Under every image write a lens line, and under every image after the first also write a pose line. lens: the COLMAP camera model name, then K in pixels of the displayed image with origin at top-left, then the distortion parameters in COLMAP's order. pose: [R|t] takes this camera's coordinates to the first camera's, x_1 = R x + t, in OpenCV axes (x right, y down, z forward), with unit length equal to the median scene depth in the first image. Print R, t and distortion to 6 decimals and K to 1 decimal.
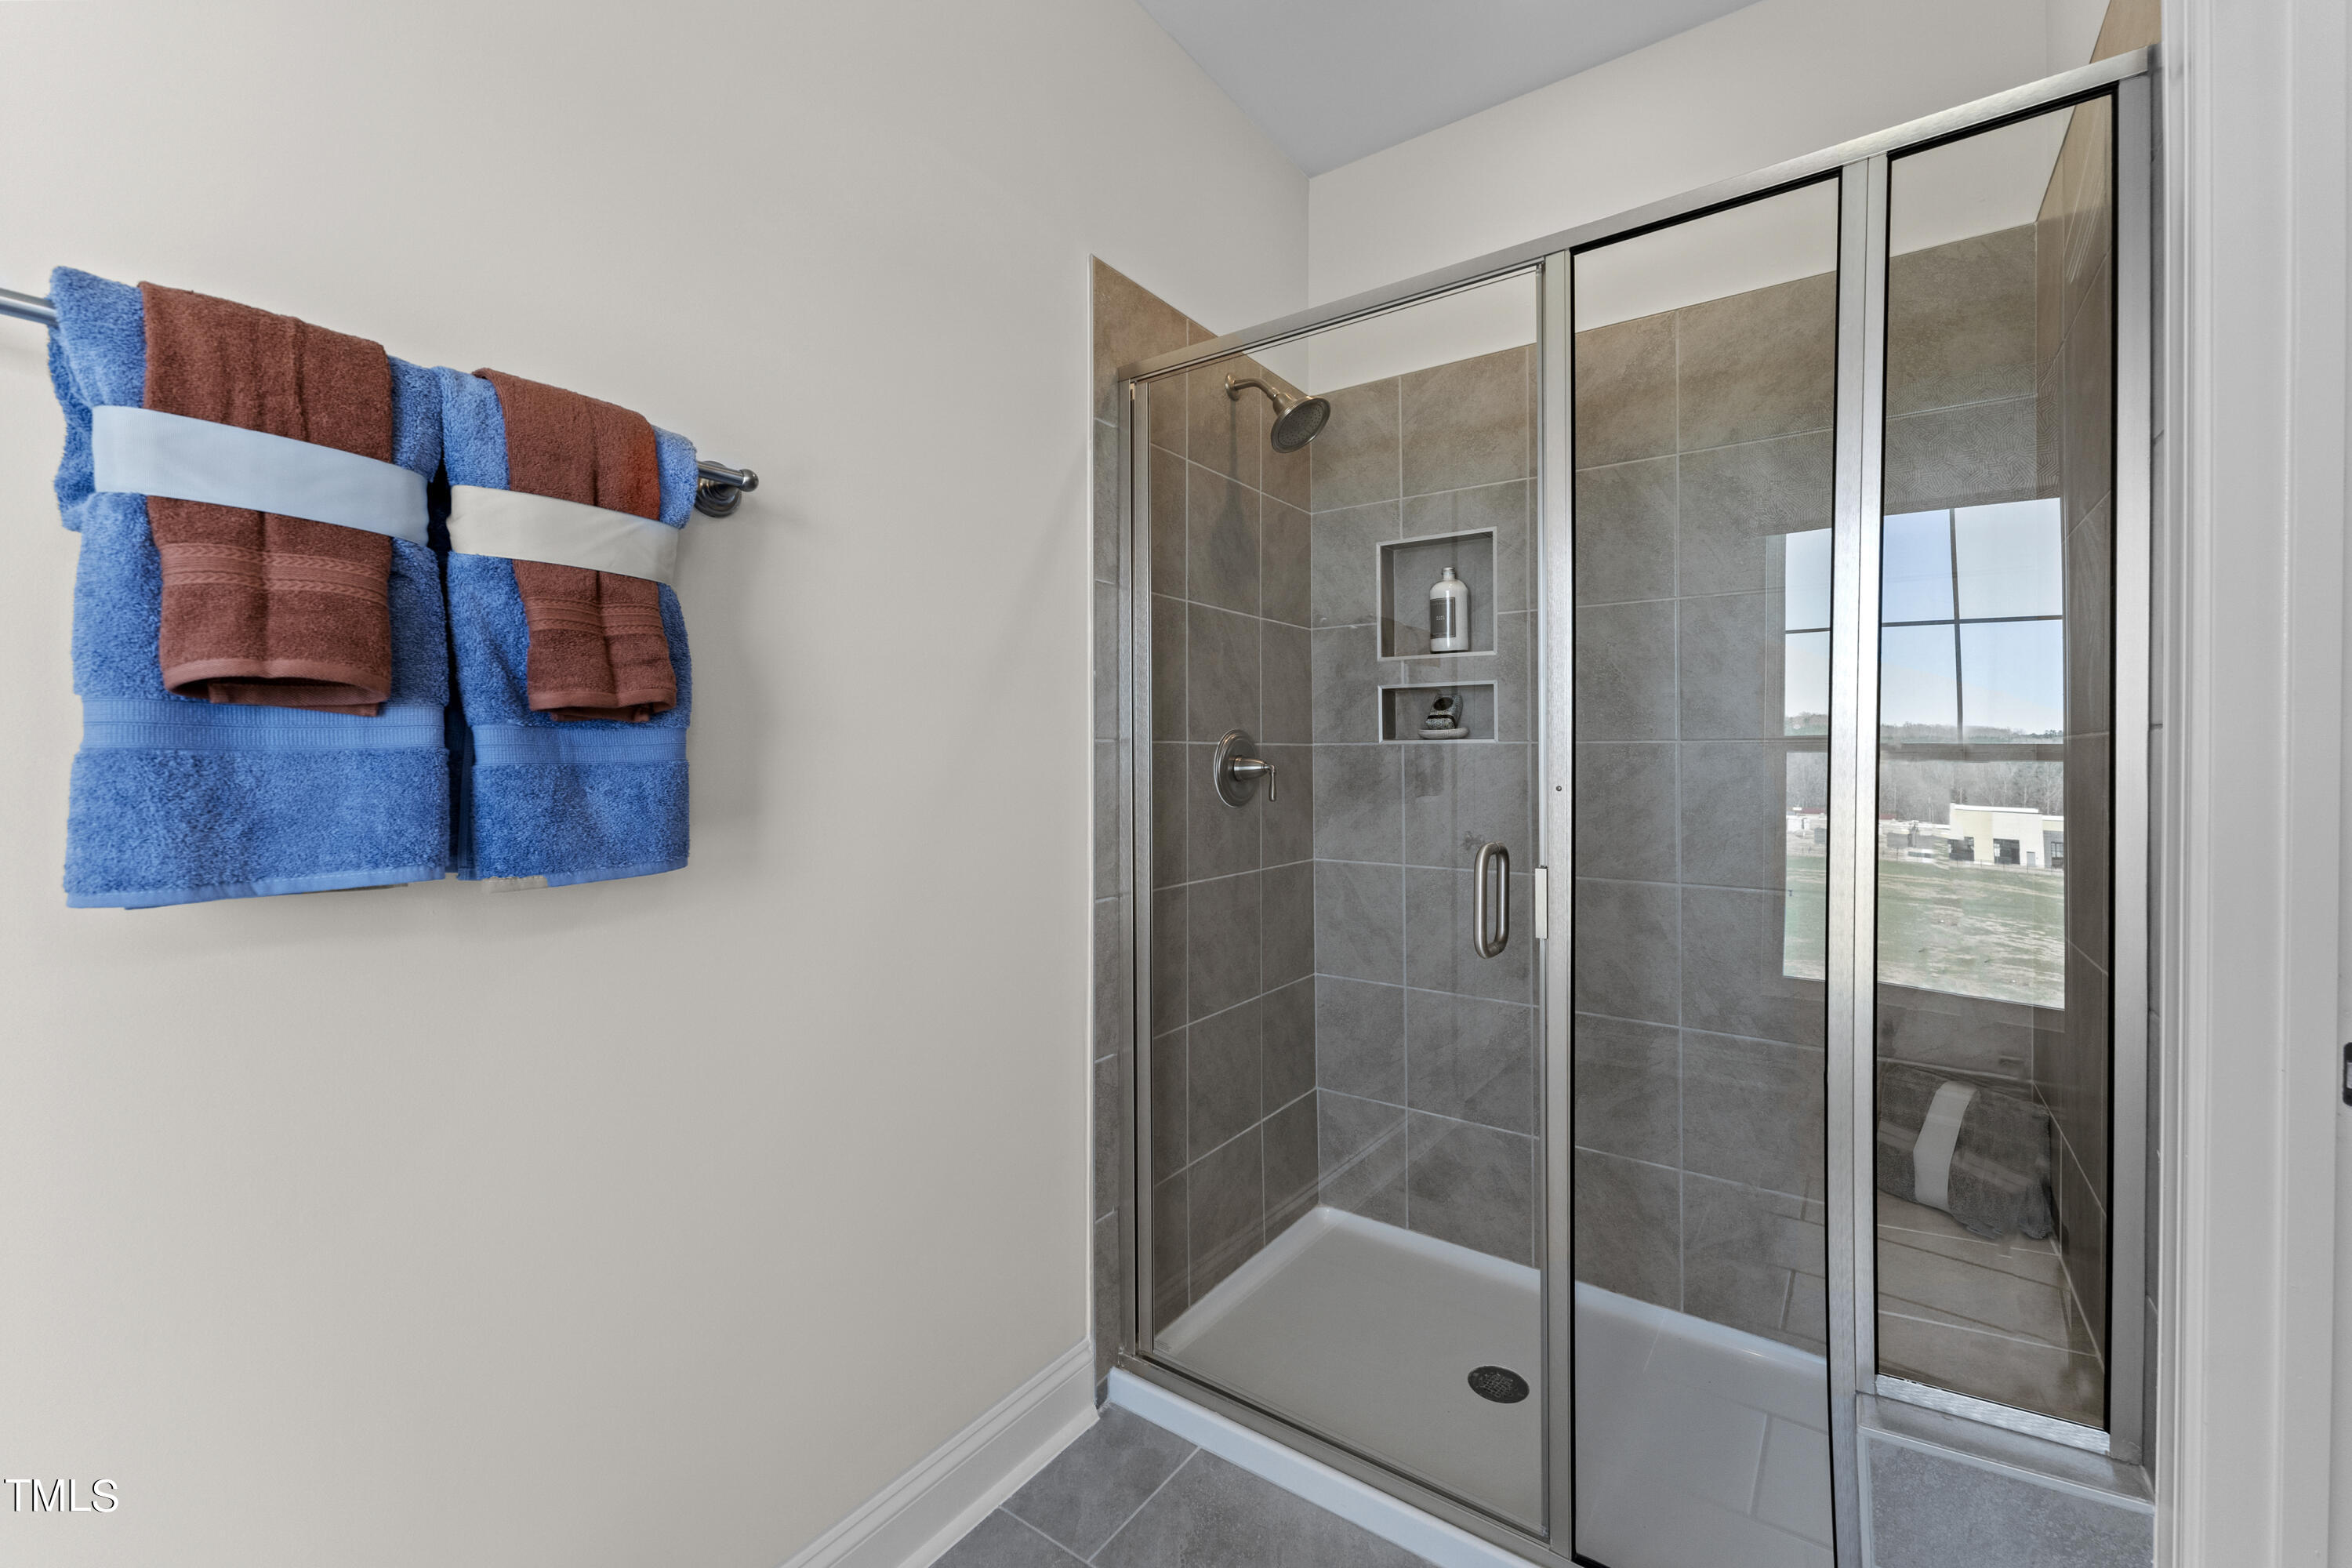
lens RADIAL K [[952.1, 0, 1176.2], [0, 952.1, 758.4], [0, 0, 1]] dist [0.001426, 0.000135]
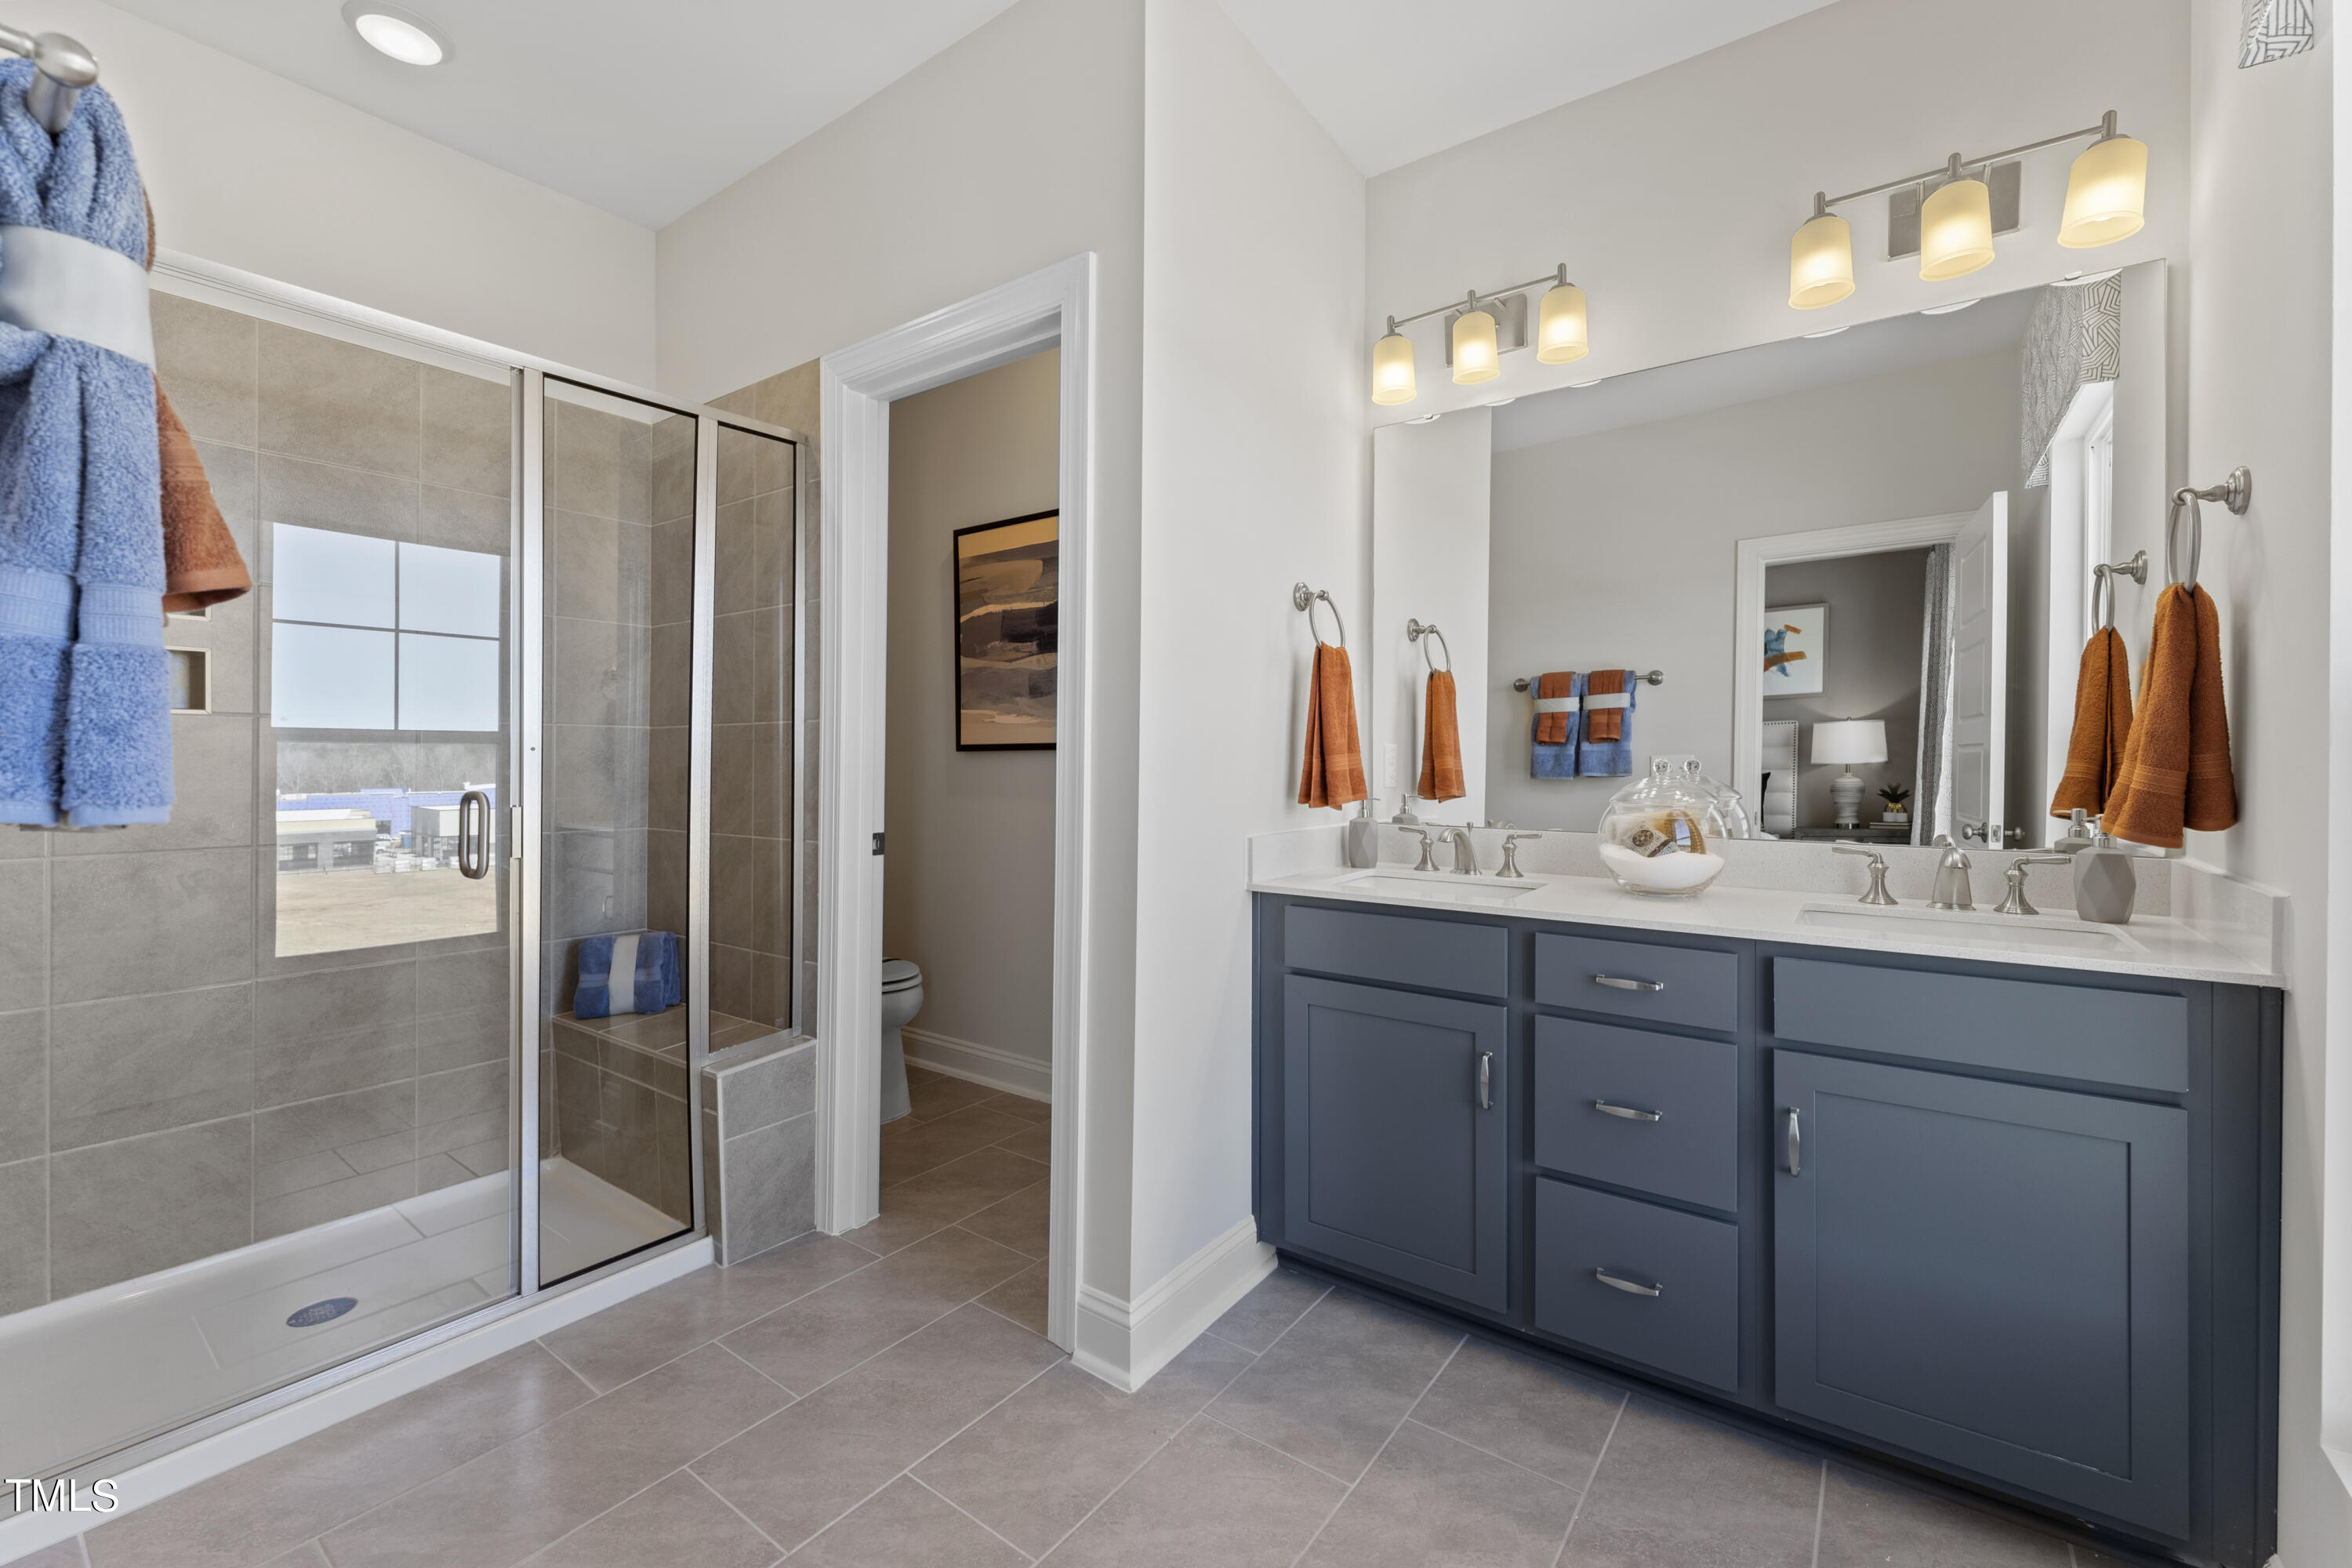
lens RADIAL K [[952.1, 0, 1176.2], [0, 952.1, 758.4], [0, 0, 1]] dist [0.001426, 0.000135]
pose [[0.024889, 0.003408, 0.999684, -0.649235], [-0.002759, 0.999991, -0.003341, 0.030602], [-0.999686, -0.002675, 0.024898, 0.012125]]
